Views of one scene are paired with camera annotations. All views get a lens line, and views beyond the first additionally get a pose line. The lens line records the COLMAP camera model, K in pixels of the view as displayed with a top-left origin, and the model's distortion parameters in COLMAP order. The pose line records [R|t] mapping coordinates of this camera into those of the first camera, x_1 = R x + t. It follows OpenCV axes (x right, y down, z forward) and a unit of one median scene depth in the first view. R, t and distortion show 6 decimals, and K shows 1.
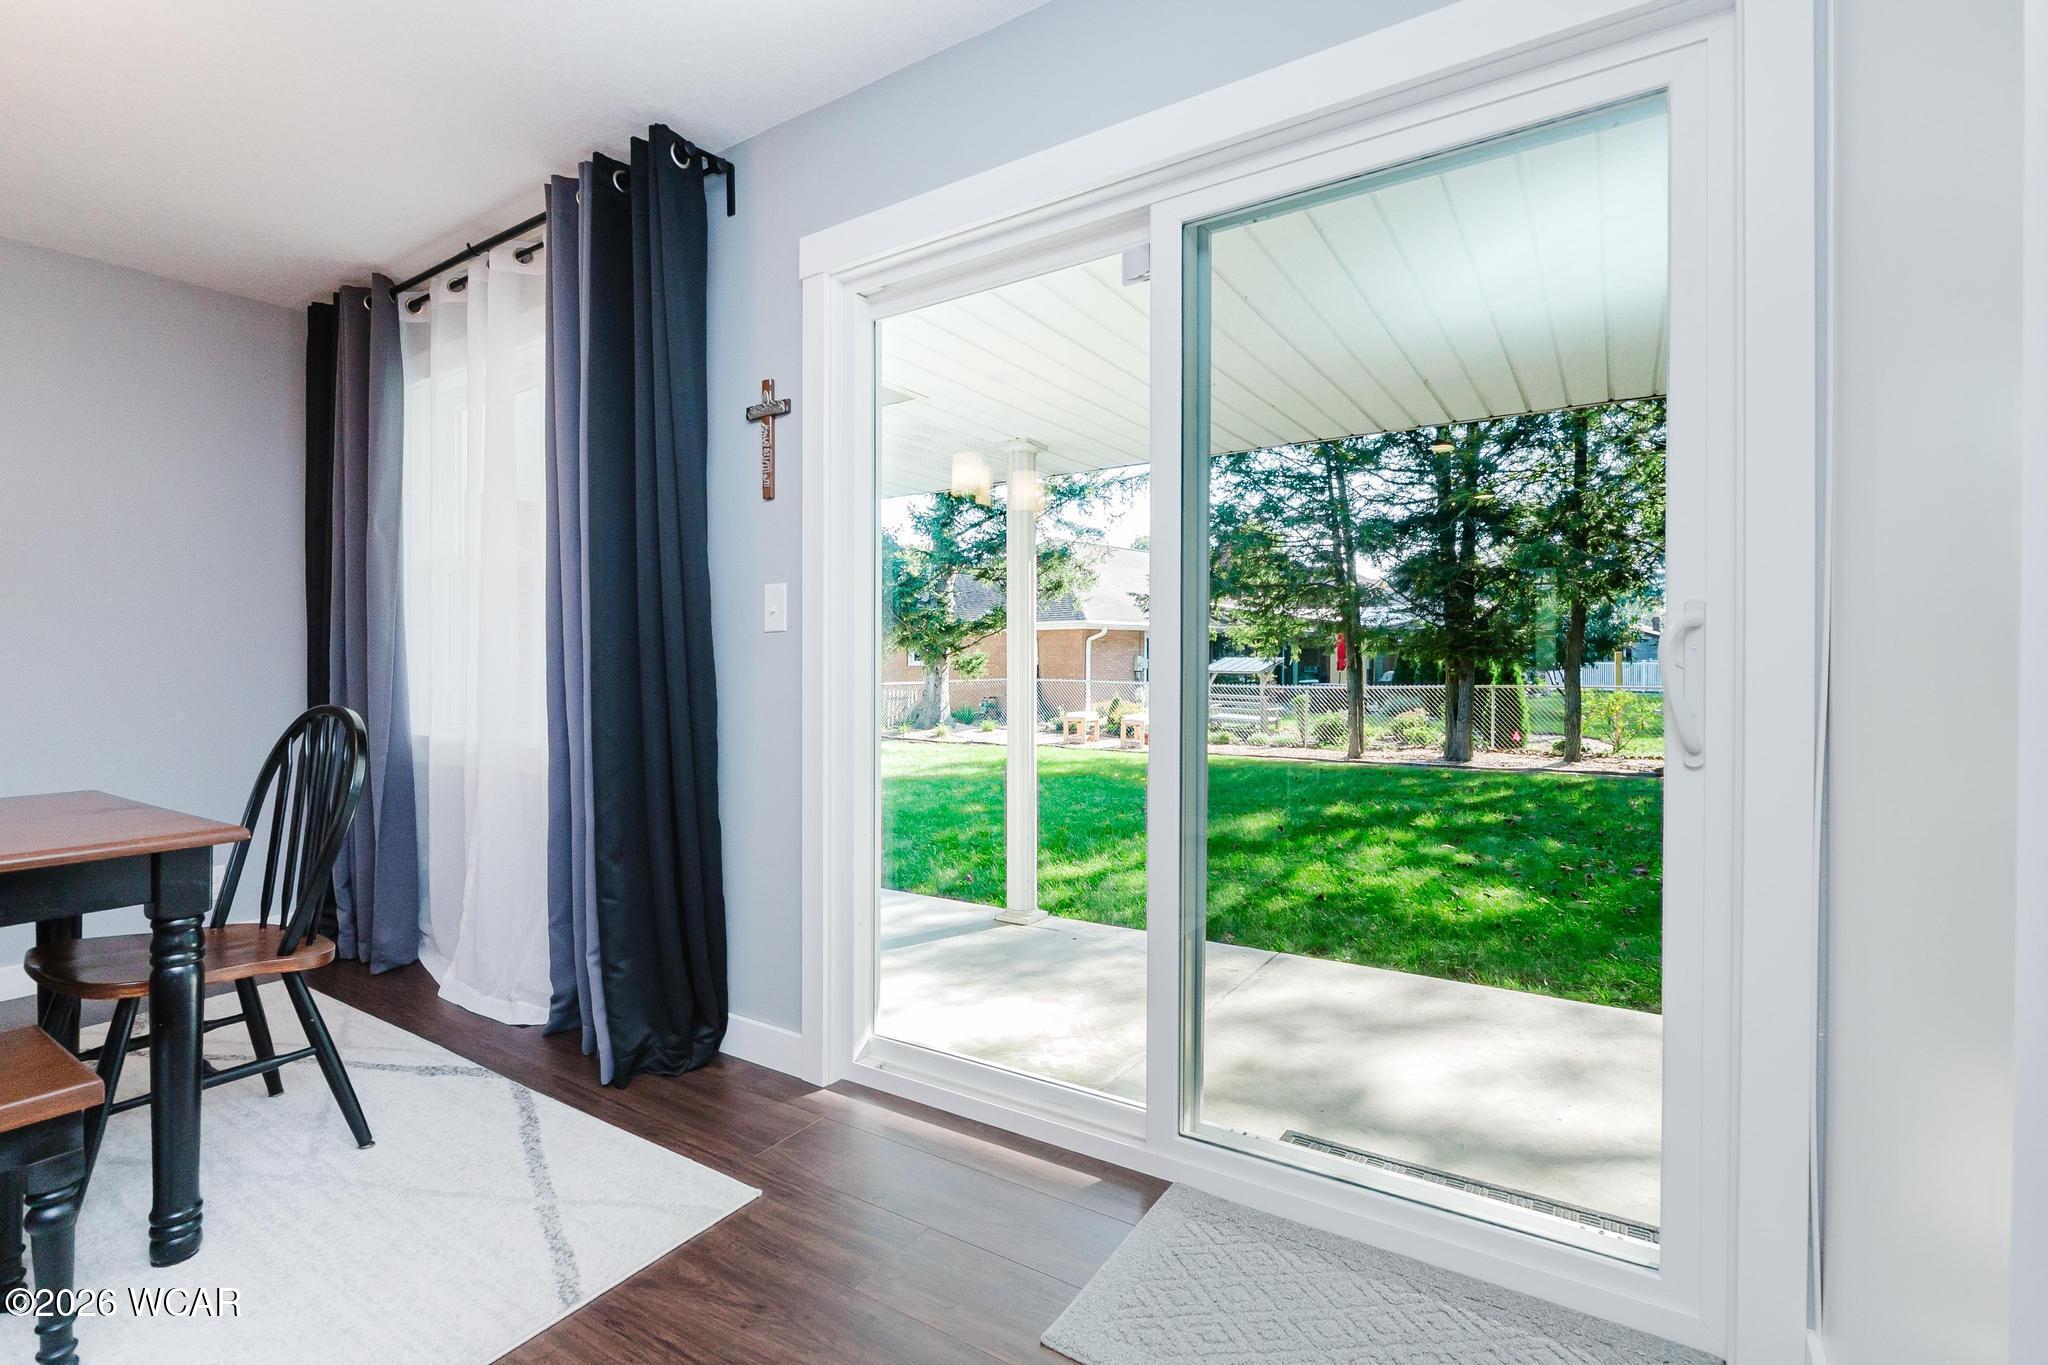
lens RADIAL K [[947.3, 0, 1010.0], [0, 947.3, 669.2], [0, 0, 1]] dist [-0.004421, -0.001098]
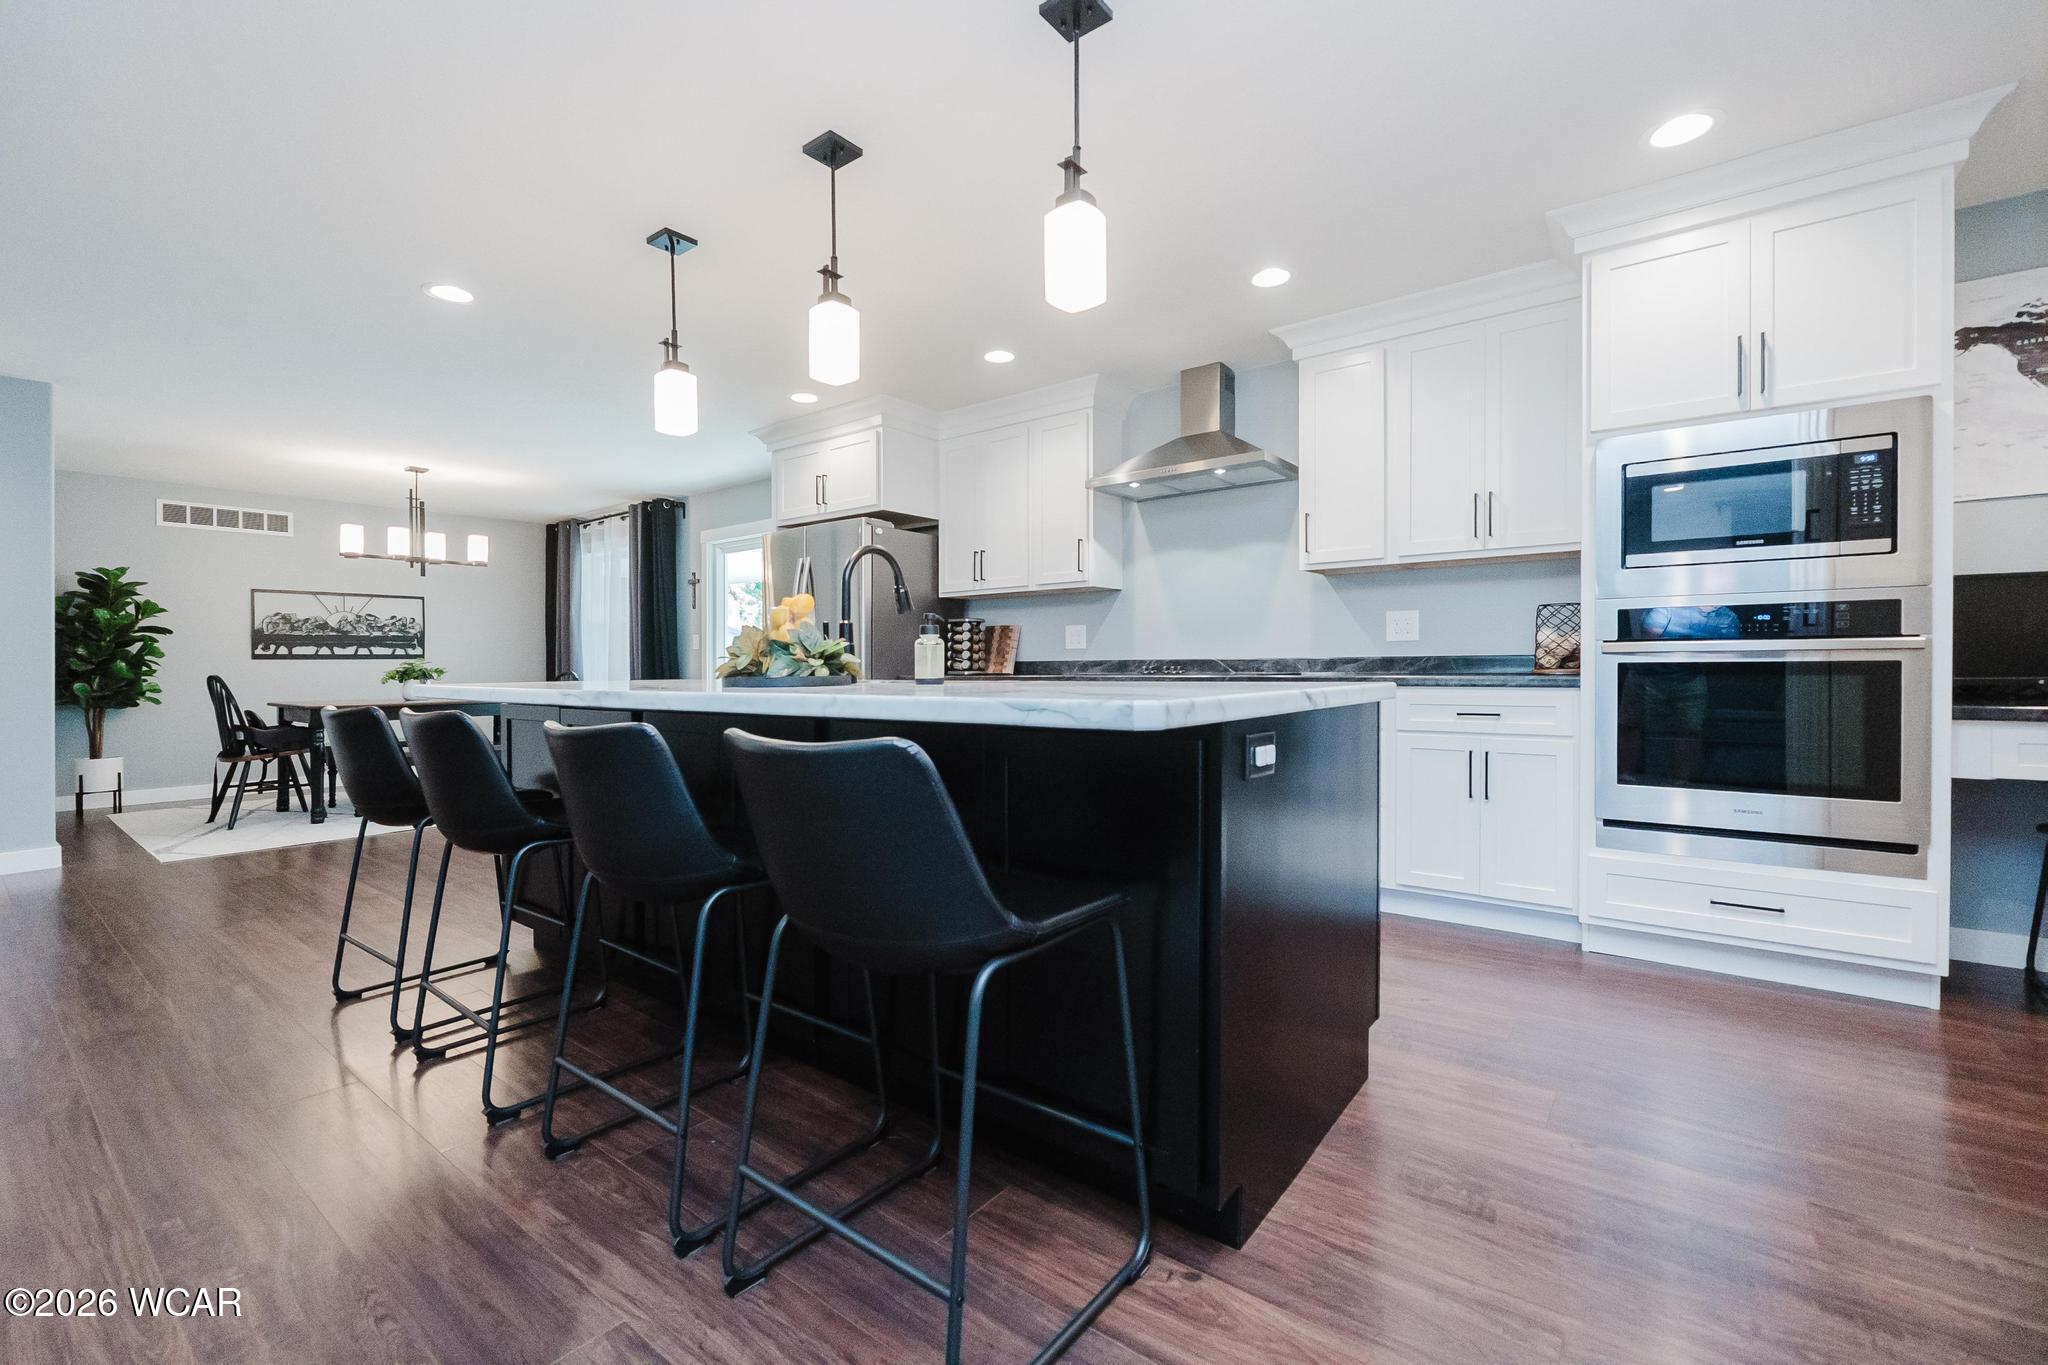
lens RADIAL K [[841.1, 0, 1027.9], [0, 841.1, 637.6], [0, 0, 1]] dist [-0.021264, 0.000077]
pose [[0.998552, -0.002923, -0.053707, 0.703759], [0.000996, 0.999356, -0.035872, 0.015817], [0.053777, 0.035766, 0.997912, -1.217988]]
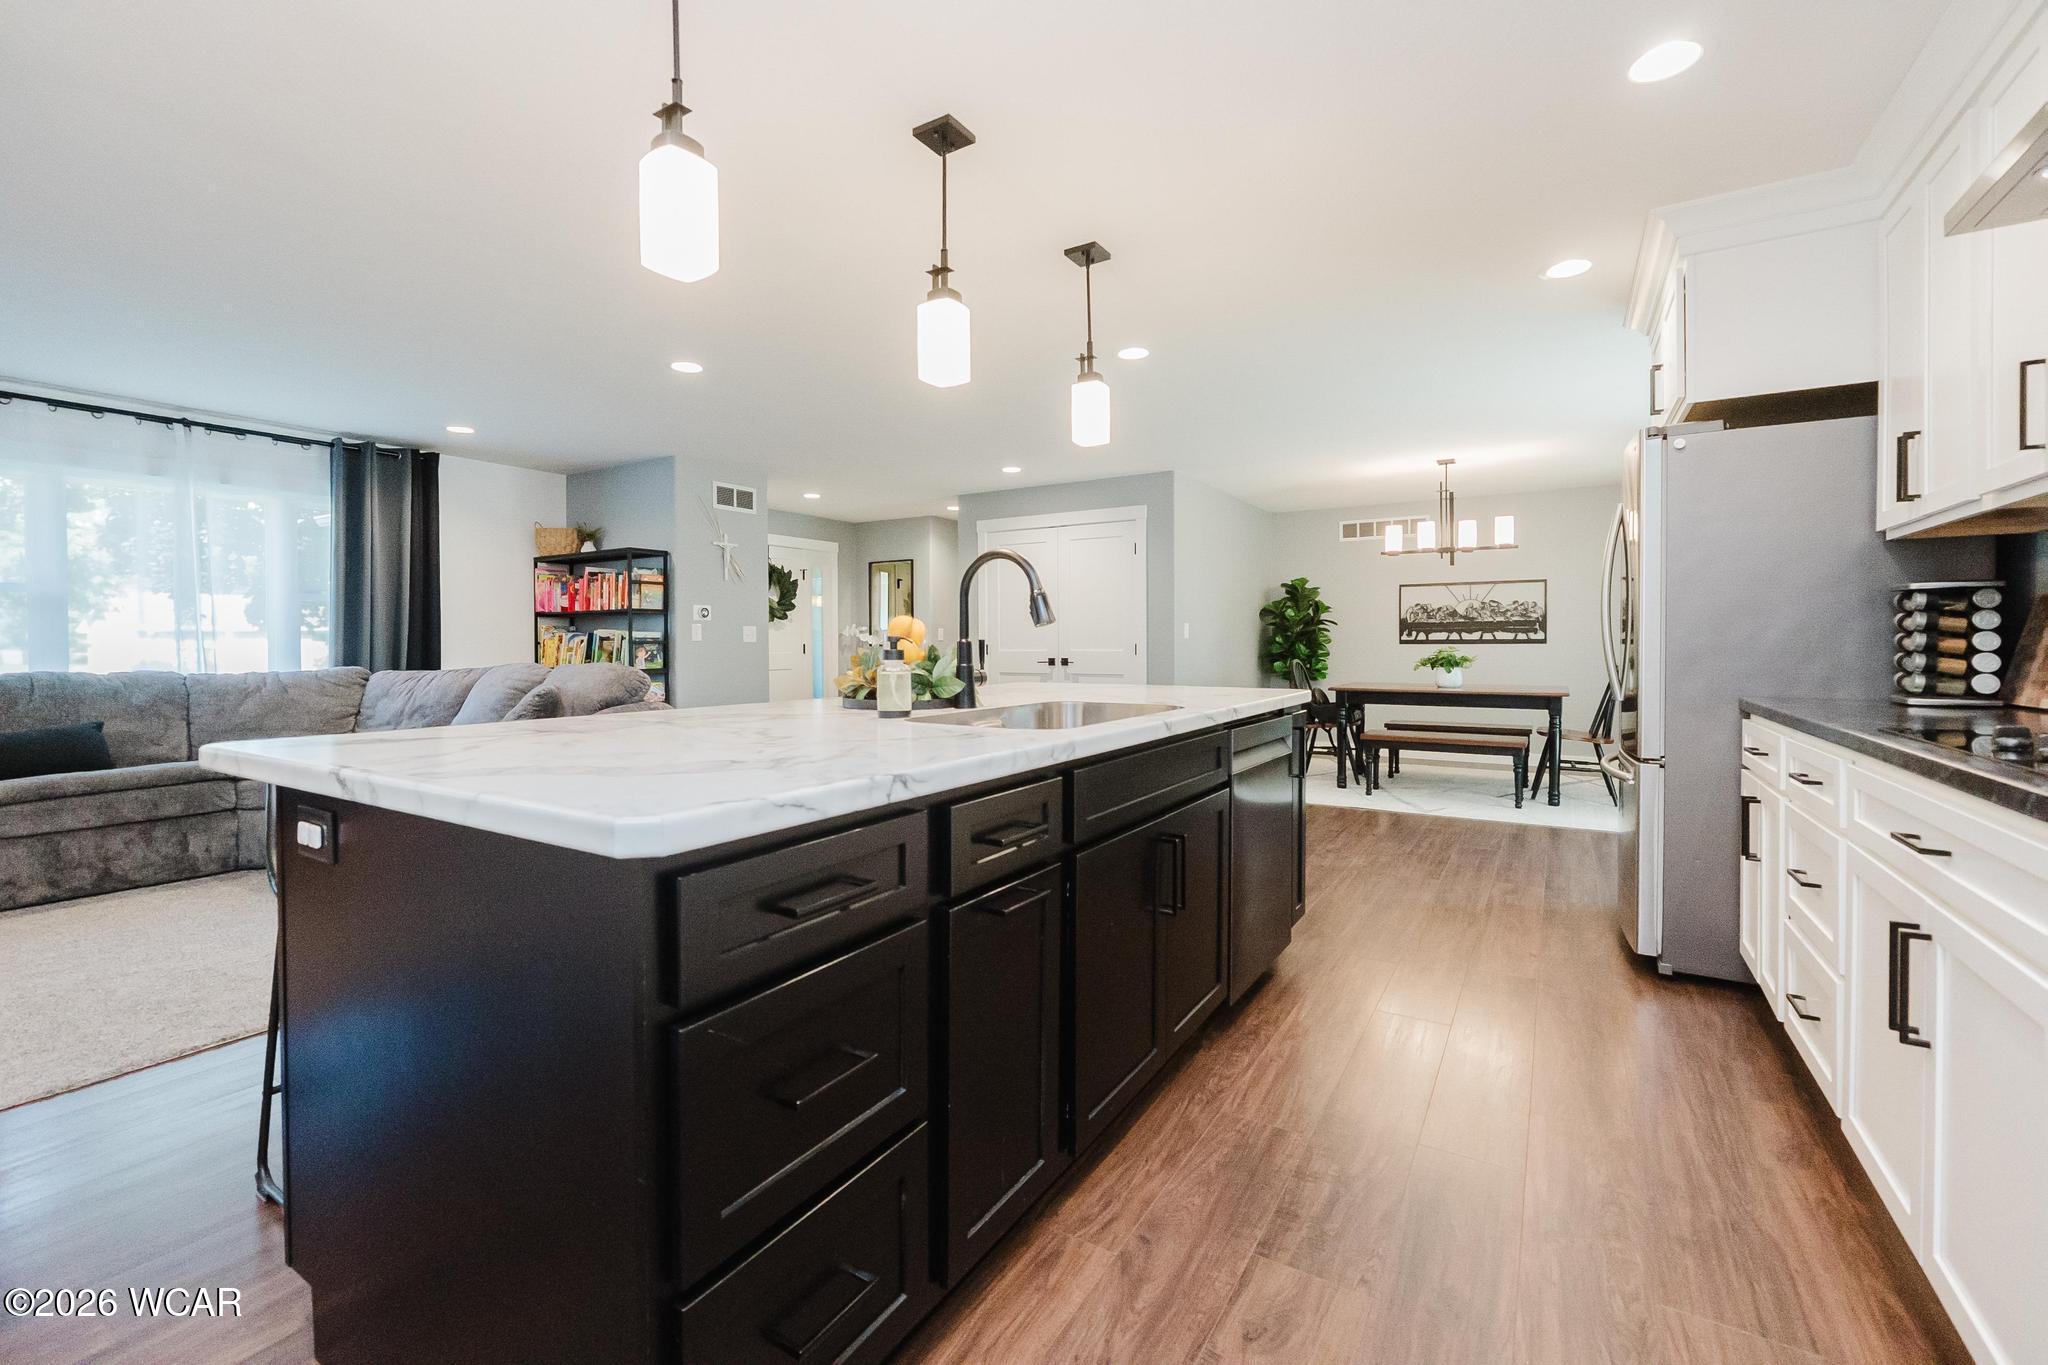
lens RADIAL K [[873.8, 0, 1022.3], [0, 873.8, 667.9], [0, 0, 1]] dist [-0.003768, 0.000269]
pose [[0.034919, 0.036330, -0.998730, 1.150476], [-0.001191, 0.999340, 0.036311, -0.022503], [0.999389, -0.000079, 0.034939, -0.571464]]
